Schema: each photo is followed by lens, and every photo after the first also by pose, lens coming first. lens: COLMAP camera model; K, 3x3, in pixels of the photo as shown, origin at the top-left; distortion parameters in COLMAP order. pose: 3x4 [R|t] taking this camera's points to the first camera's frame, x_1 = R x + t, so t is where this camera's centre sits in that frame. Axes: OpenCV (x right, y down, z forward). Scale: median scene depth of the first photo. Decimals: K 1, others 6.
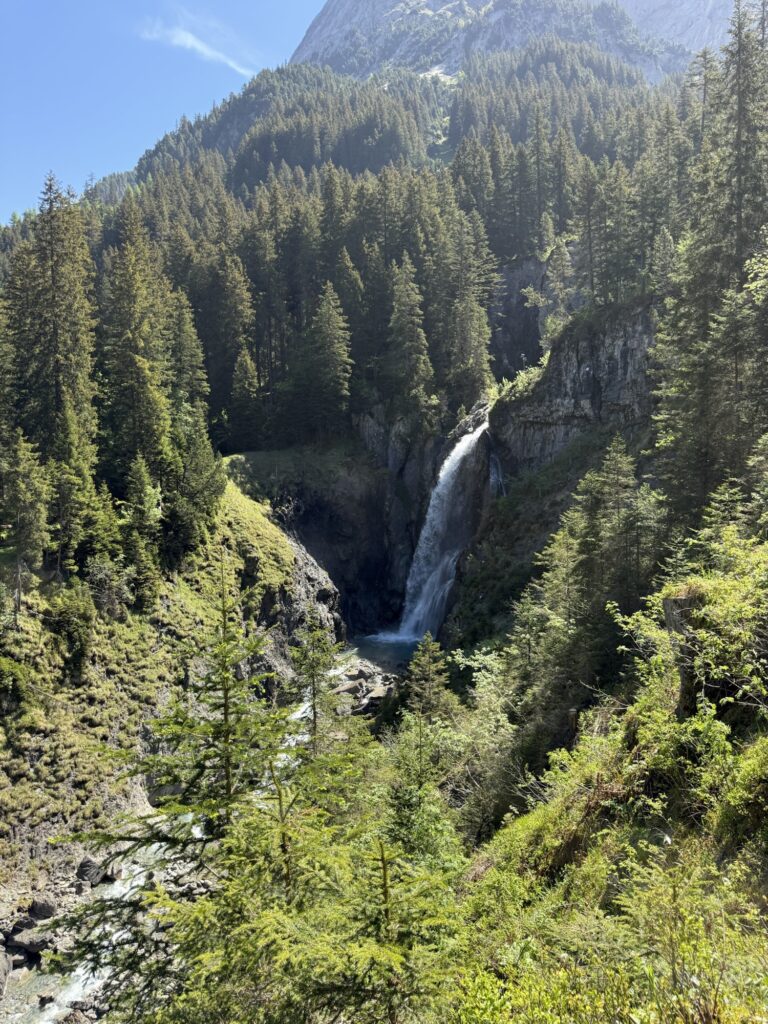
lens RADIAL K [[717.9, 0, 382.6], [0, 717.9, 508.9], [0, 0, 1]] dist [0.017916, -0.022421]
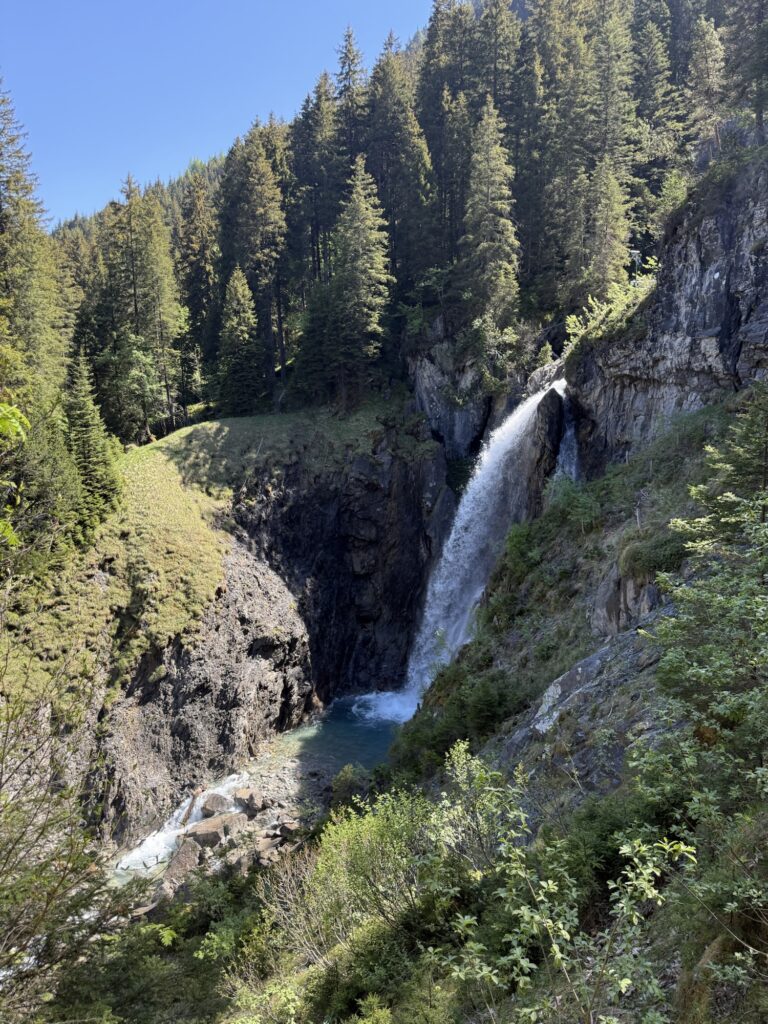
lens RADIAL K [[717.9, 0, 386.2], [0, 717.9, 514.7], [0, 0, 1]] dist [0.017916, -0.022421]
pose [[0.934086, 0.064164, -0.351236, 0.255382], [-0.023143, 0.992532, 0.119769, -0.084808], [0.356298, -0.103746, 0.928595, 0.443109]]
